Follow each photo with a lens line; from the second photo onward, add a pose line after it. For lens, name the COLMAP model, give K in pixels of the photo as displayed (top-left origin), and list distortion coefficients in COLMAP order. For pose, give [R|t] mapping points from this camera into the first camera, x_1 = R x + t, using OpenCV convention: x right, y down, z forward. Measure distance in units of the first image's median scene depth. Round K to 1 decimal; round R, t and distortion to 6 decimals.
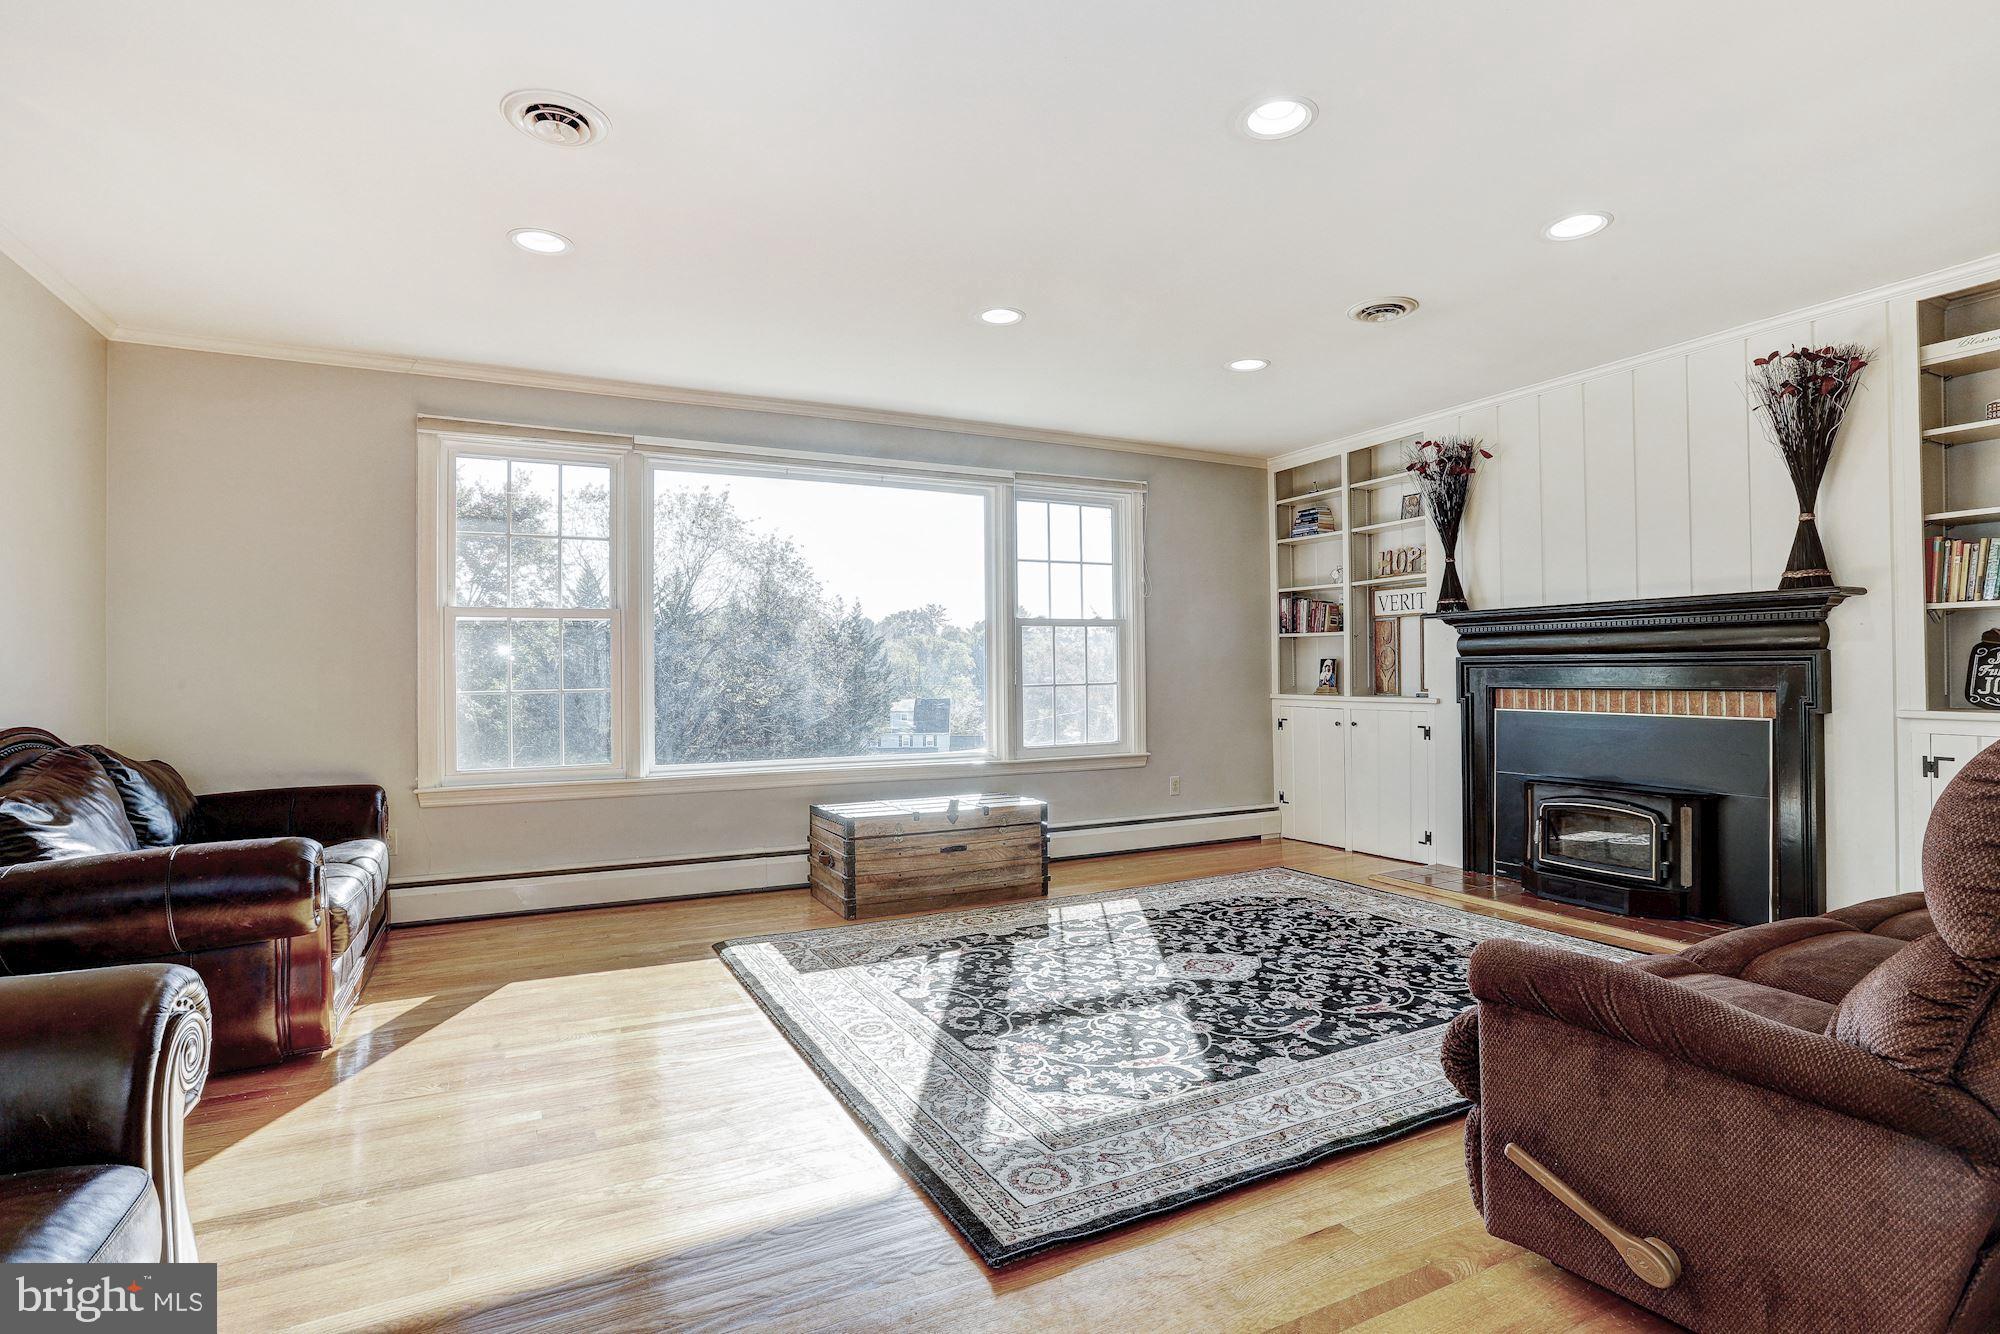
lens RADIAL K [[976.3, 0, 1000.0], [0, 976.3, 667.0], [0, 0, 1]] dist [-0.061570, 0.042584]
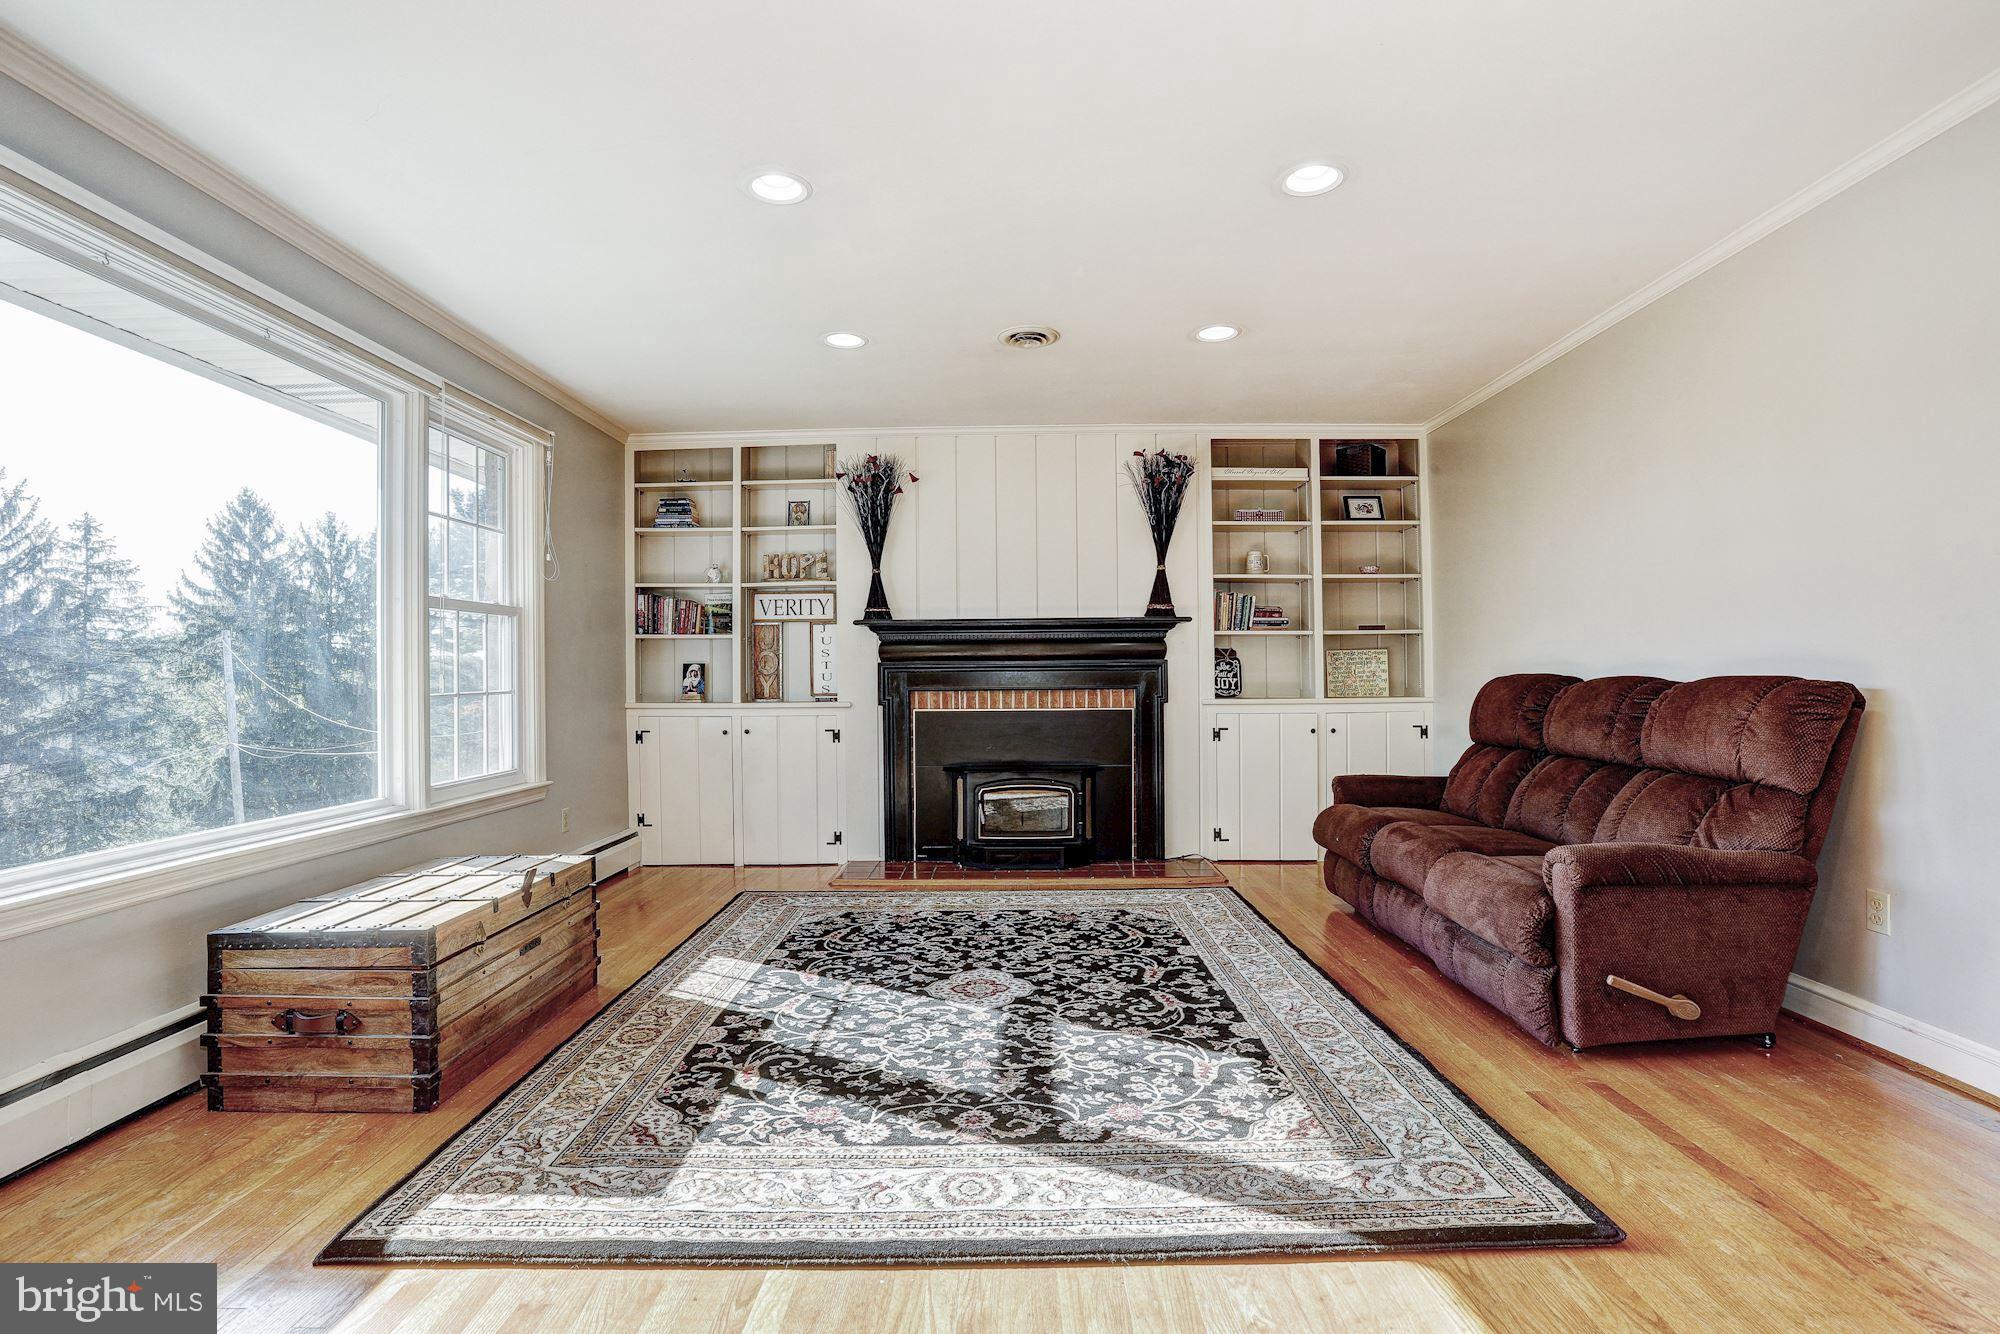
lens RADIAL K [[976.3, 0, 1000.0], [0, 976.3, 667.0], [0, 0, 1]] dist [-0.061570, 0.042584]
pose [[0.470846, 0.009884, 0.882160, -0.563348], [0.002469, 0.999919, -0.012521, 0.011838], [-0.882212, 0.008073, 0.470783, 0.510949]]
